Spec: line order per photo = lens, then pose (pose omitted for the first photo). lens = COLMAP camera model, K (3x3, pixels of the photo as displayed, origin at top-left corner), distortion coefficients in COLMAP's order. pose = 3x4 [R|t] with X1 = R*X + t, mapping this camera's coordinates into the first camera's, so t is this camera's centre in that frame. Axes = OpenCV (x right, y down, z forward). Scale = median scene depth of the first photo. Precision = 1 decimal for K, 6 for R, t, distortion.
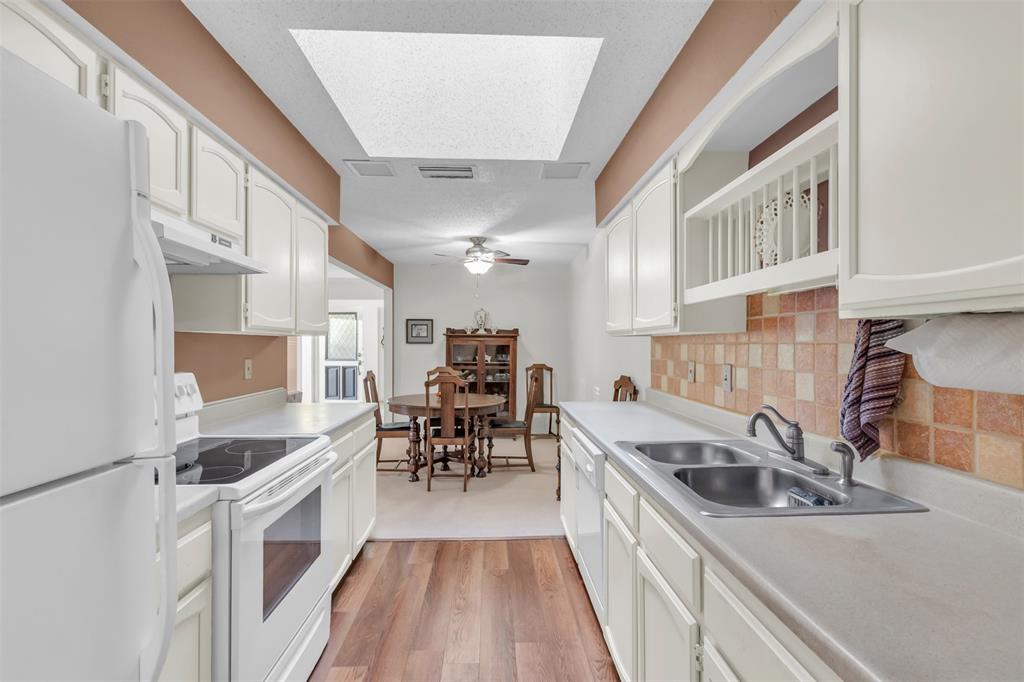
lens RADIAL K [[478.7, 0, 508.9], [0, 478.7, 340.9], [0, 0, 1]] dist [-0.009272, 0.000614]
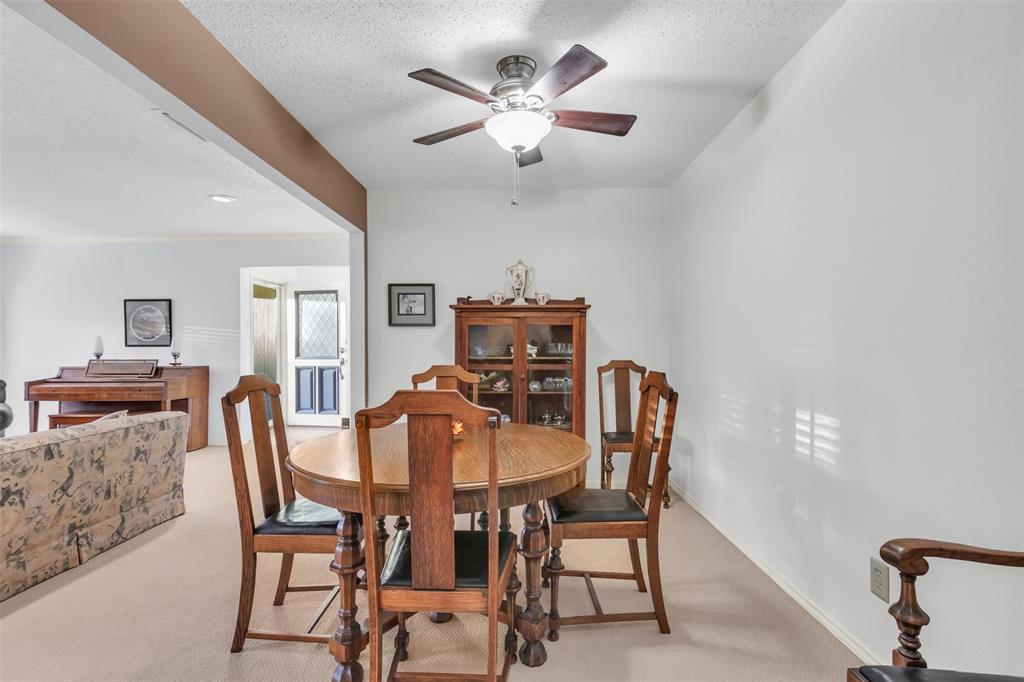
lens RADIAL K [[478.7, 0, 507.1], [0, 478.7, 339.8], [0, 0, 1]] dist [-0.009272, 0.000614]
pose [[0.998124, -0.007669, -0.060745, -0.038220], [0.007400, 0.999962, -0.004650, 0.026346], [0.060778, 0.004191, 0.998142, 0.444663]]
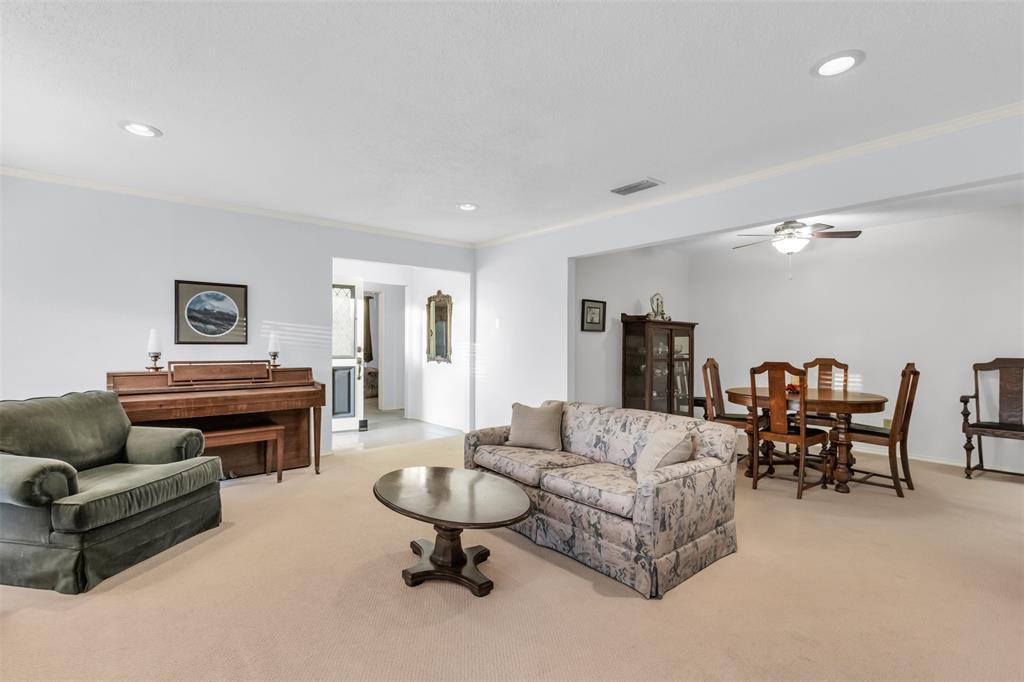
lens RADIAL K [[478.7, 0, 512.4], [0, 478.7, 348.5], [0, 0, 1]] dist [-0.009272, 0.000614]
pose [[0.786713, -0.003613, 0.617309, -0.795314], [-0.006098, 0.999889, 0.013625, 0.024027], [-0.617289, -0.014483, 0.786603, 0.482278]]
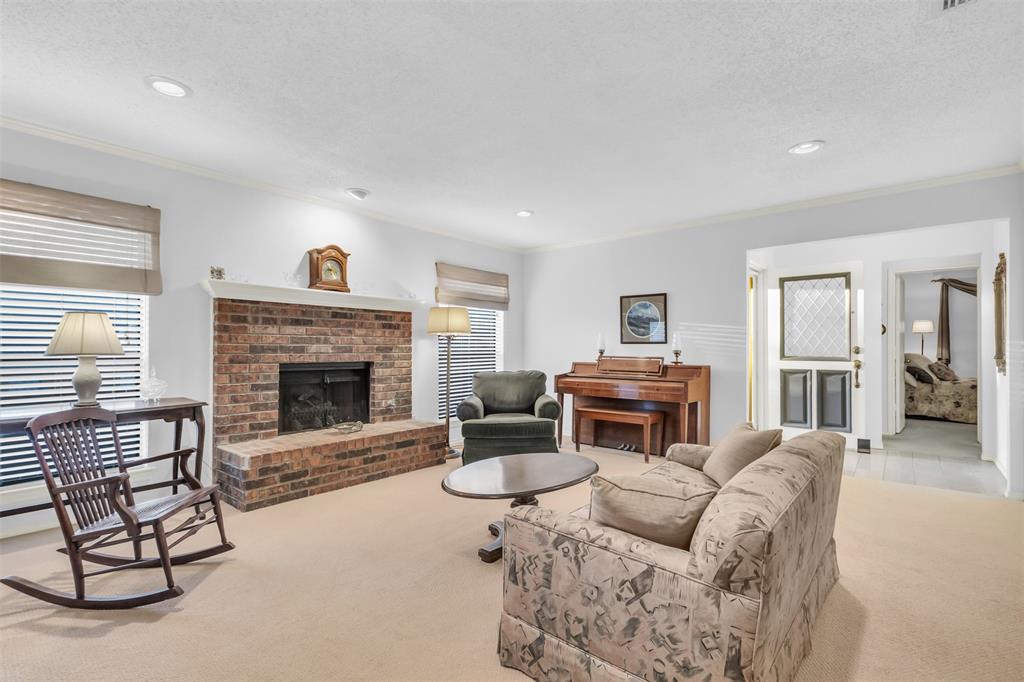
lens RADIAL K [[478.7, 0, 512.7], [0, 478.7, 343.5], [0, 0, 1]] dist [-0.009272, 0.000614]
pose [[0.731457, -0.003737, -0.681878, -0.324761], [0.003192, 0.999993, -0.002056, 0.030305], [0.681880, -0.000673, 0.731463, 0.494284]]
